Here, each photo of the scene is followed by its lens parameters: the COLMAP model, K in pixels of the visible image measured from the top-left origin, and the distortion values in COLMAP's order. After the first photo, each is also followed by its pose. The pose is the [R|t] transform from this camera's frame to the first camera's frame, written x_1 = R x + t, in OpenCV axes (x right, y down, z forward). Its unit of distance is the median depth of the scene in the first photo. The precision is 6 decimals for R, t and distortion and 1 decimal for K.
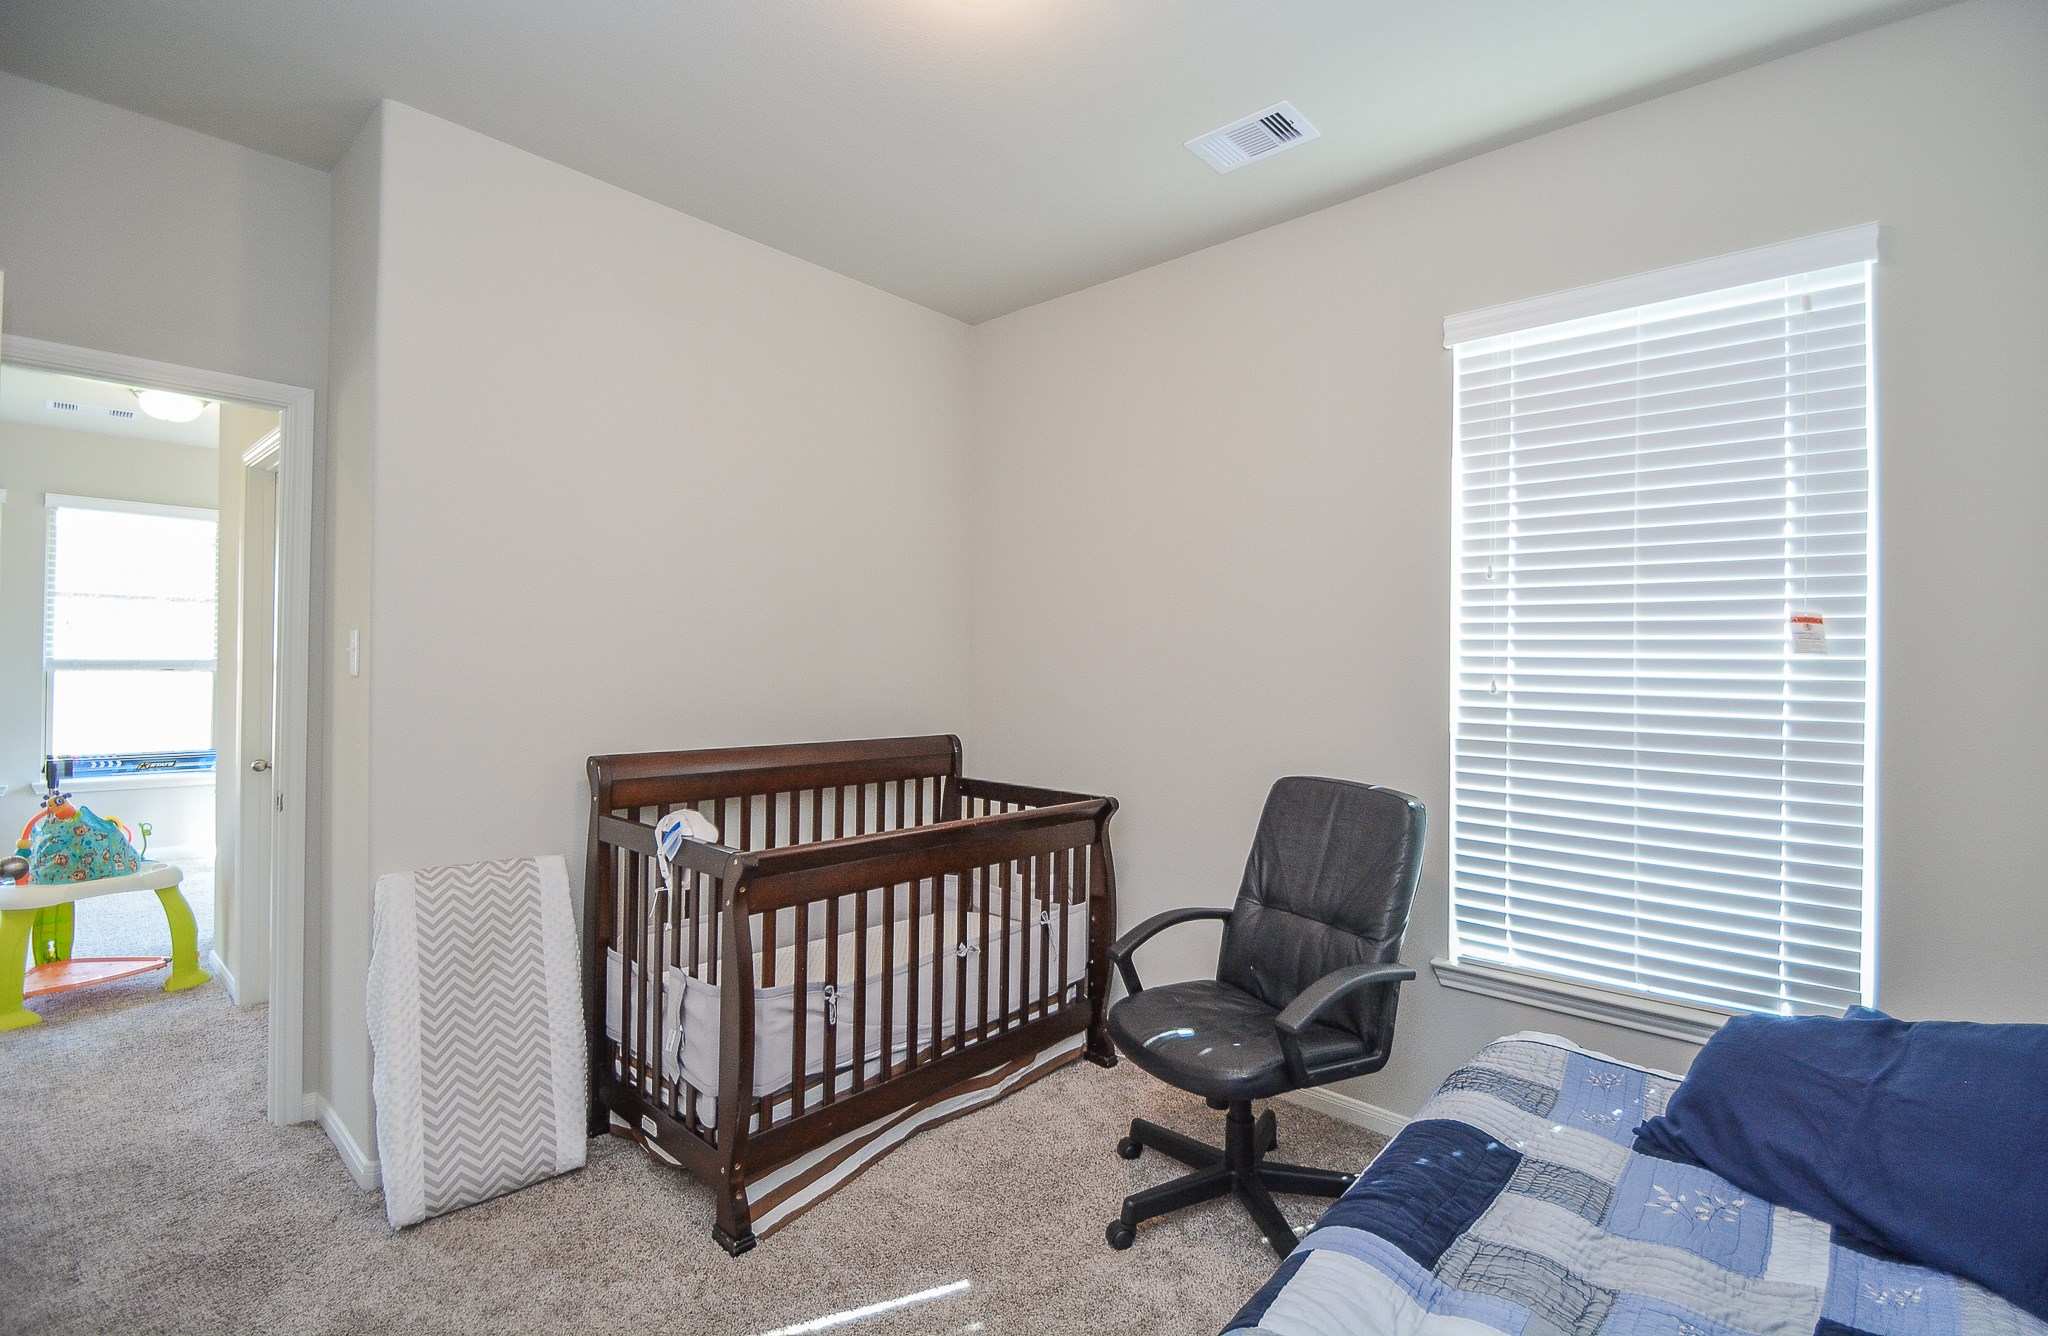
lens RADIAL K [[928.0, 0, 1024.0], [0, 928.0, 668.0], [0, 0, 1]] dist [-0.002585, -0.000503]
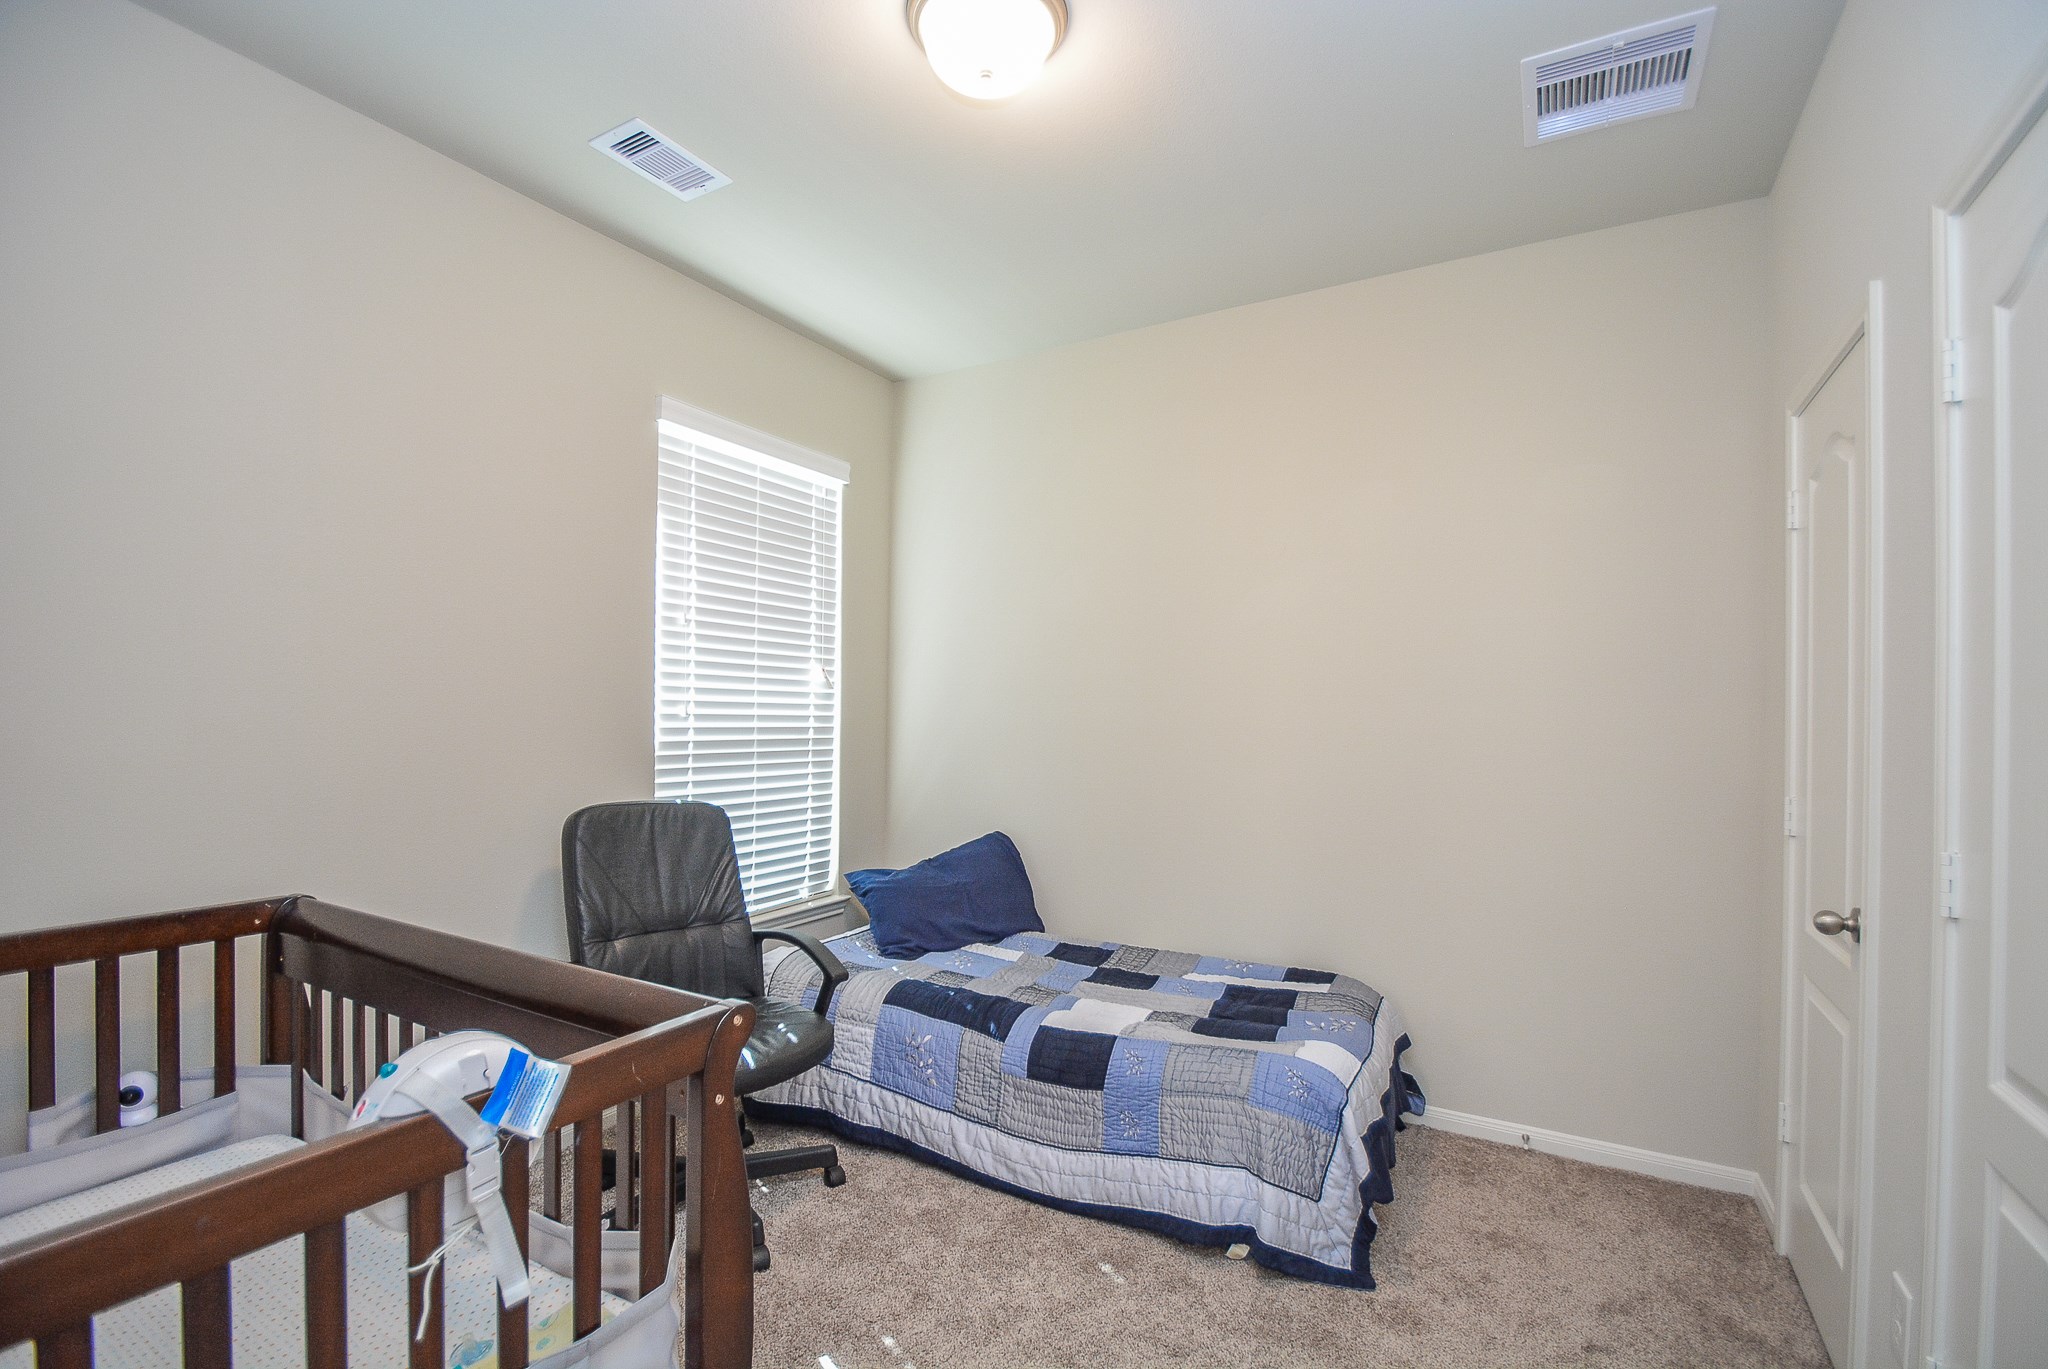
lens RADIAL K [[926.8, 0, 1028.3], [0, 926.8, 718.2], [0, 0, 1]] dist [0.003735, -0.013130]
pose [[-0.201565, -0.024321, 0.979173, -0.906856], [-0.007861, 0.999700, 0.023212, -0.002260], [-0.979444, -0.003019, -0.201696, 0.889616]]
